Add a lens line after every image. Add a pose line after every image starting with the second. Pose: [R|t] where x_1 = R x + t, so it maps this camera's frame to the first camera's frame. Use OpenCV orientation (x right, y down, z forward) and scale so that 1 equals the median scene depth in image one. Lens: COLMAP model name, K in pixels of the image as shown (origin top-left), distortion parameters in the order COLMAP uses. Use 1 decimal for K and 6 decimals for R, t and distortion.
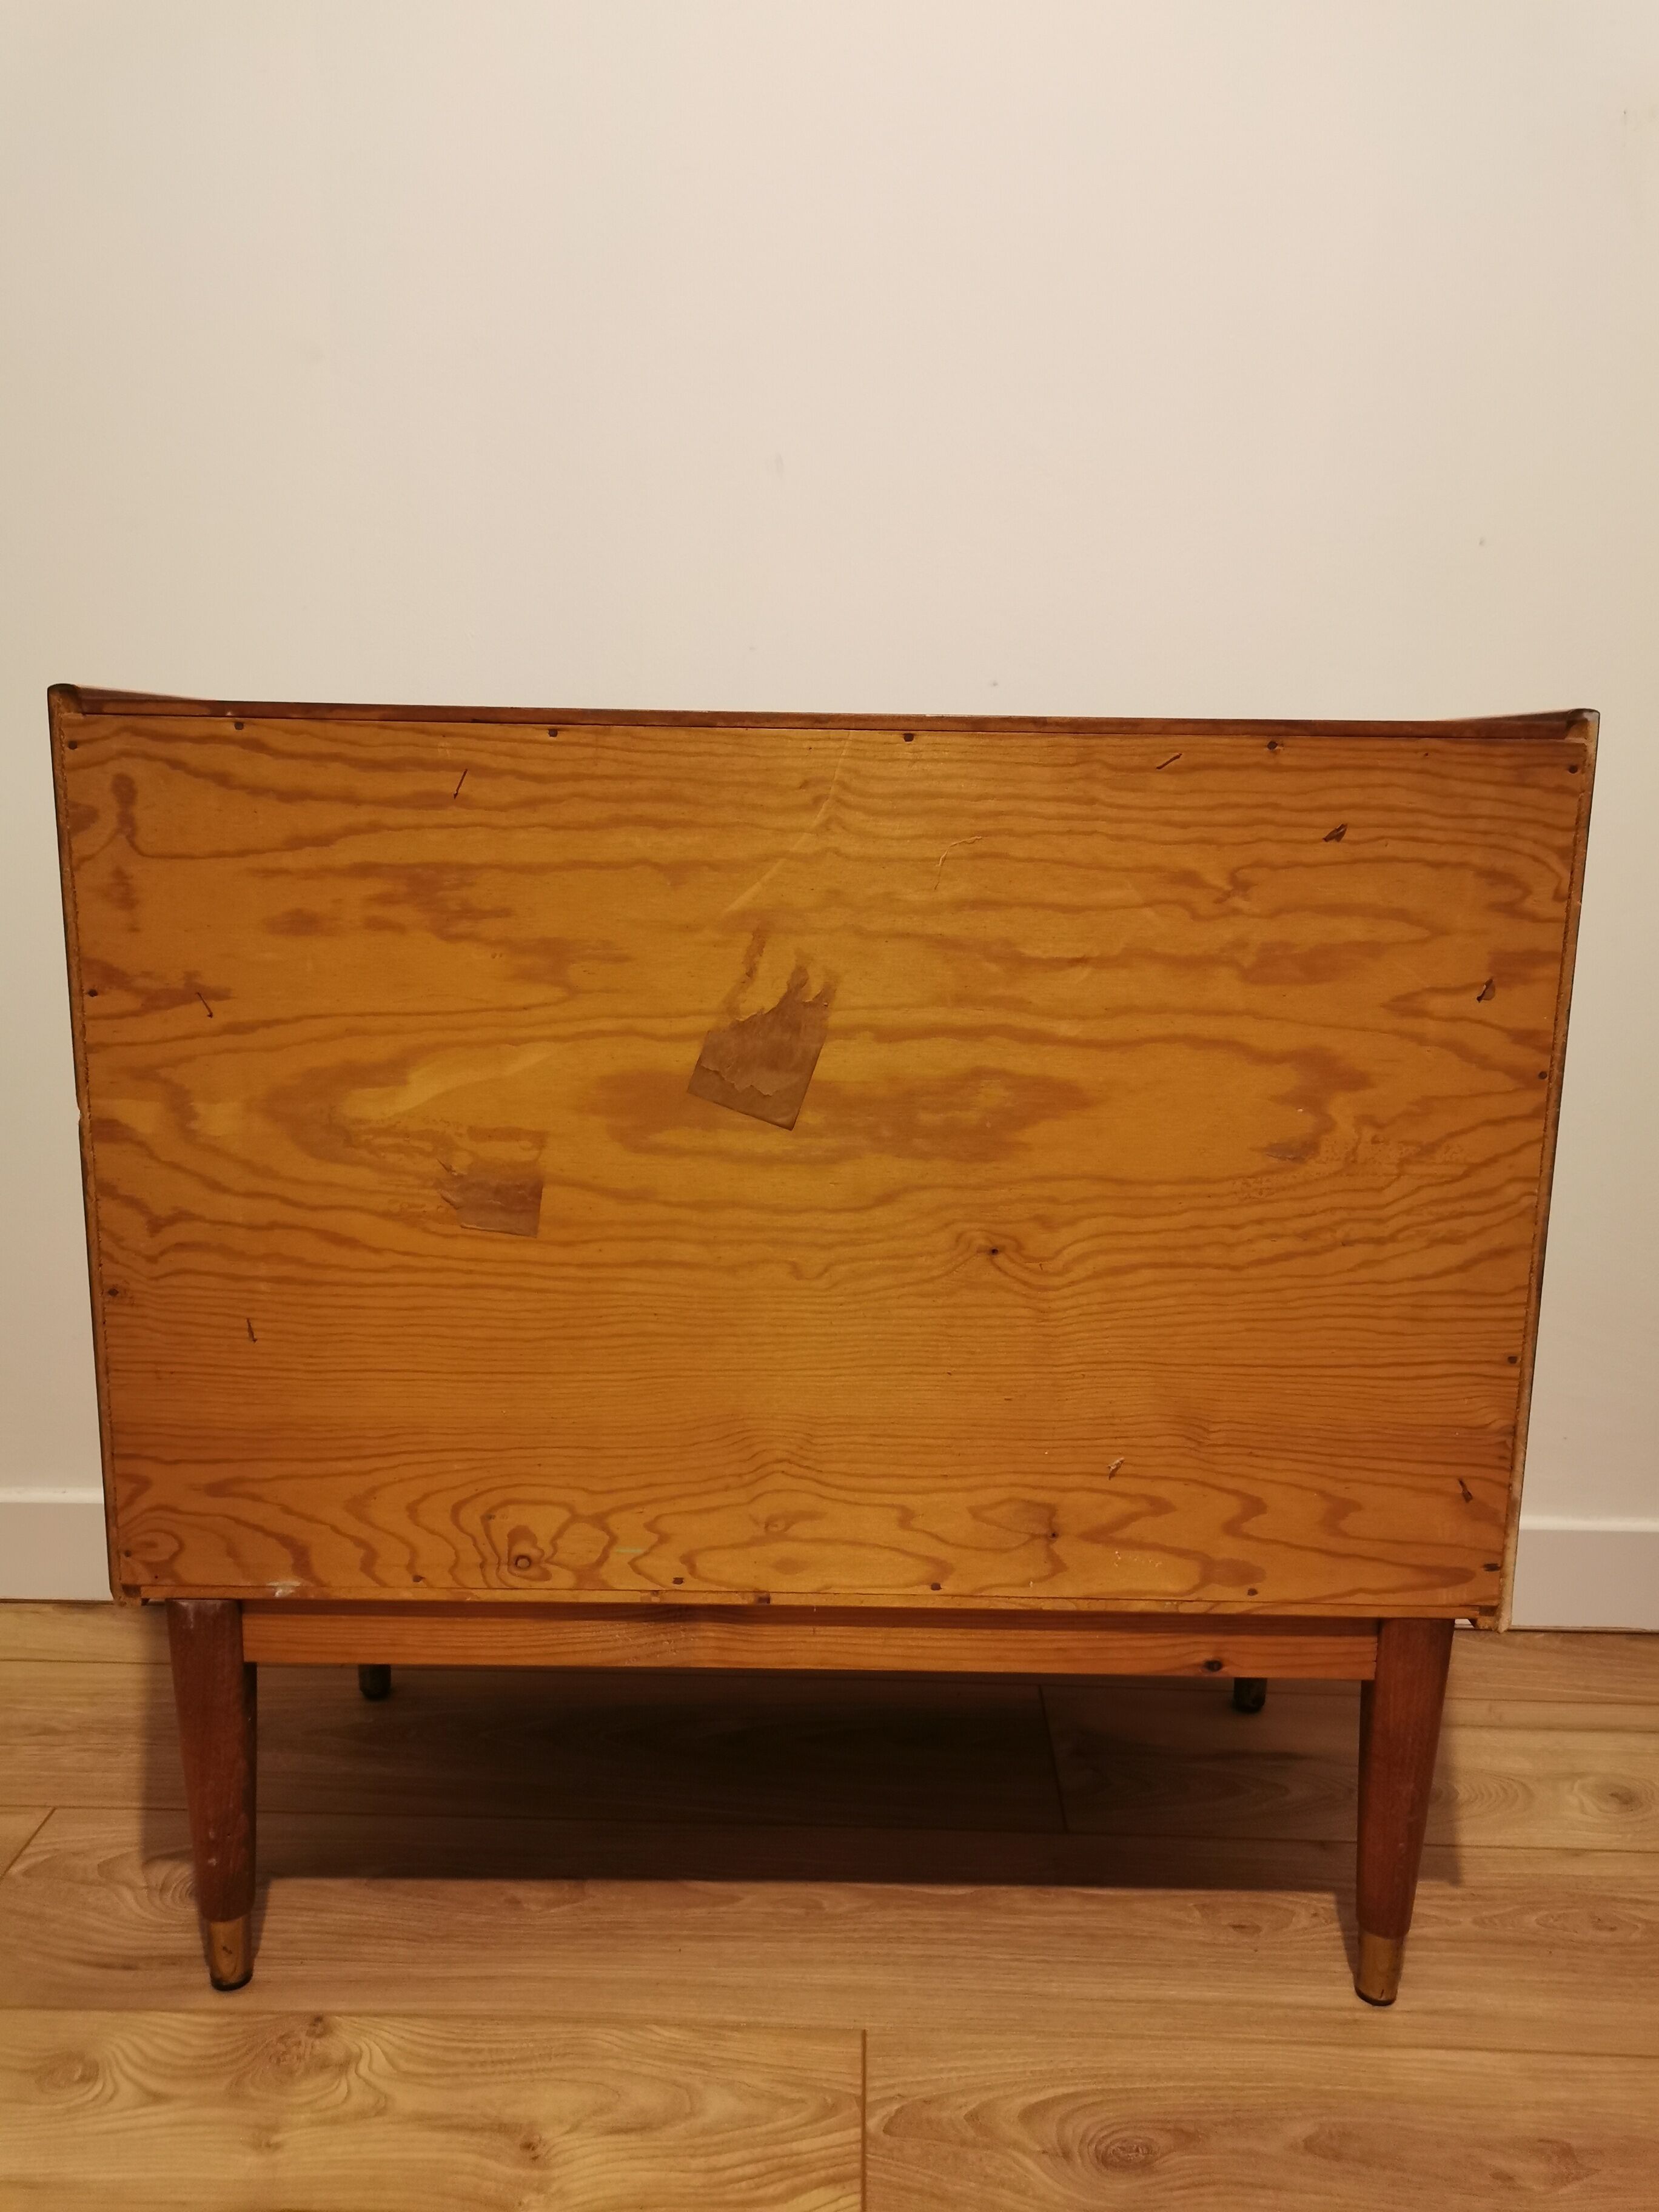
lens RADIAL K [[1735.8, 0, 829.0], [0, 1735.8, 1123.4], [0, 0, 1]] dist [0.031055, -0.020255]
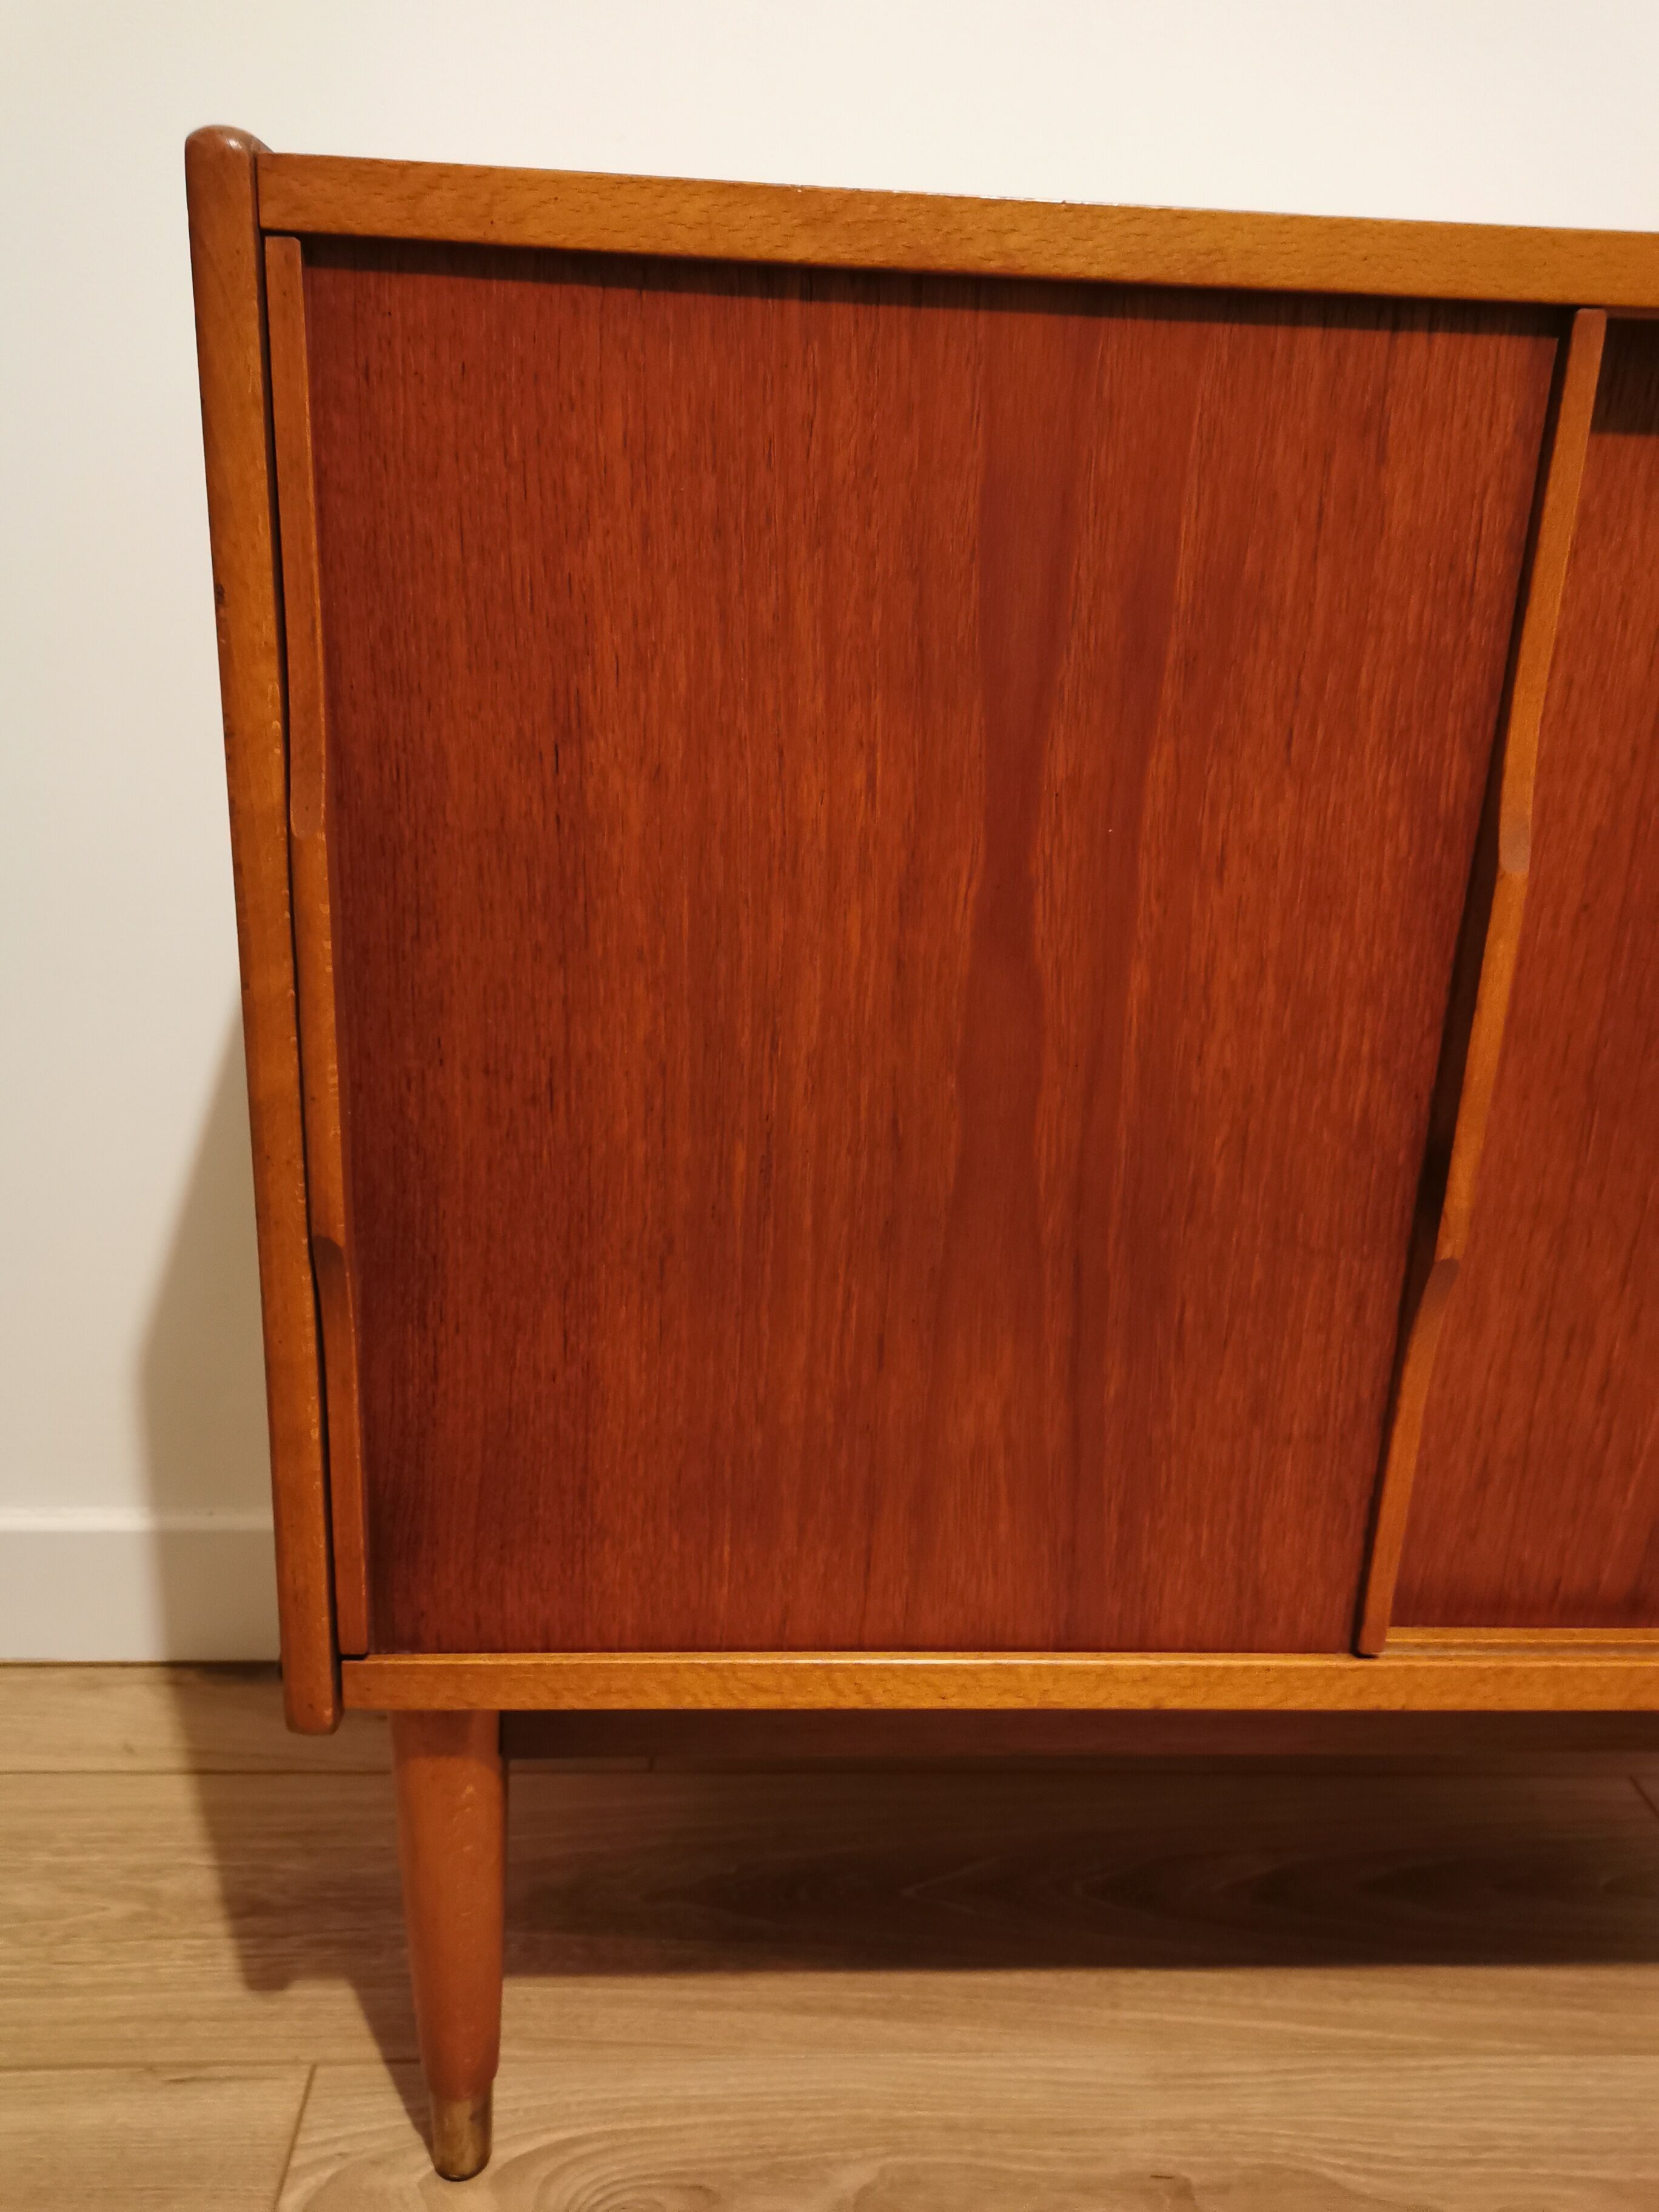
lens RADIAL K [[1735.8, 0, 814.1], [0, 1735.8, 1115.5], [0, 0, 1]] dist [0.031055, -0.020255]
pose [[0.997101, 0.001949, 0.076061, -0.352901], [-0.010150, 0.994145, 0.107580, -0.029573], [-0.075406, -0.108040, 0.991283, 0.442374]]
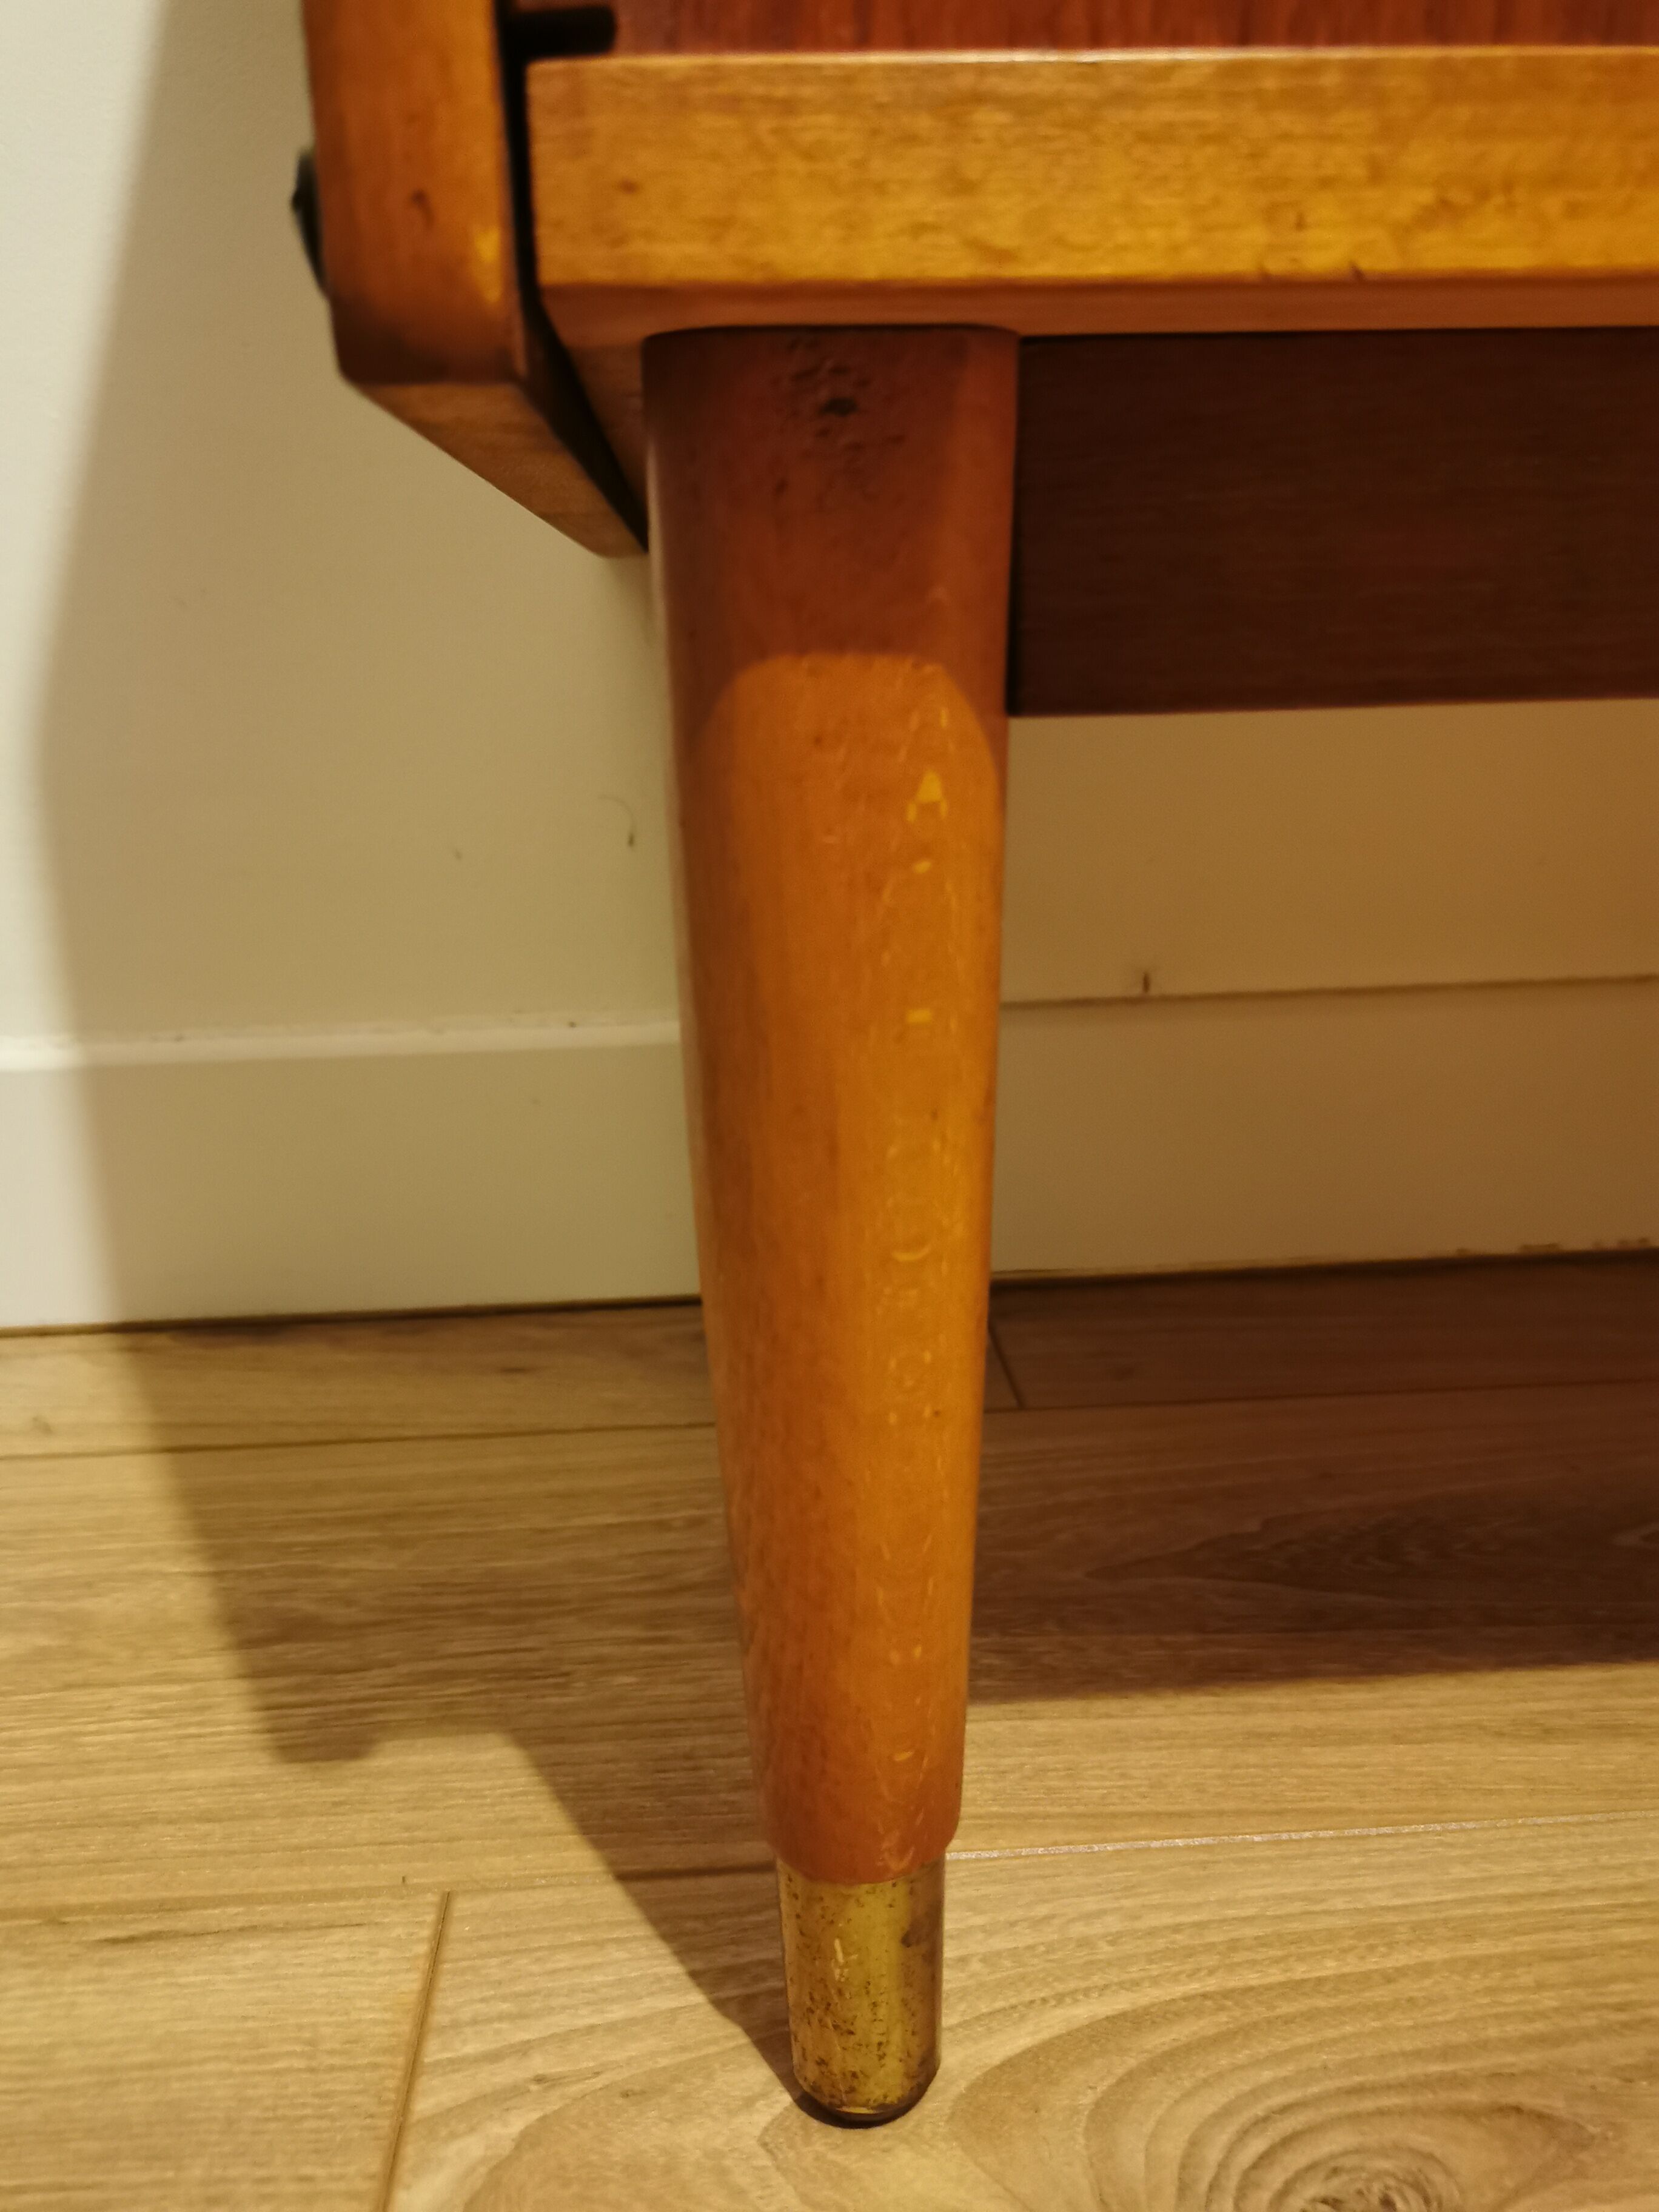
lens RADIAL K [[1735.8, 0, 803.4], [0, 1735.8, 1130.2], [0, 0, 1]] dist [0.031055, -0.020255]
pose [[0.995888, -0.060280, 0.067624, -0.456368], [0.056201, 0.996574, 0.060676, 0.300071], [-0.071050, -0.056626, 0.995864, 0.843431]]
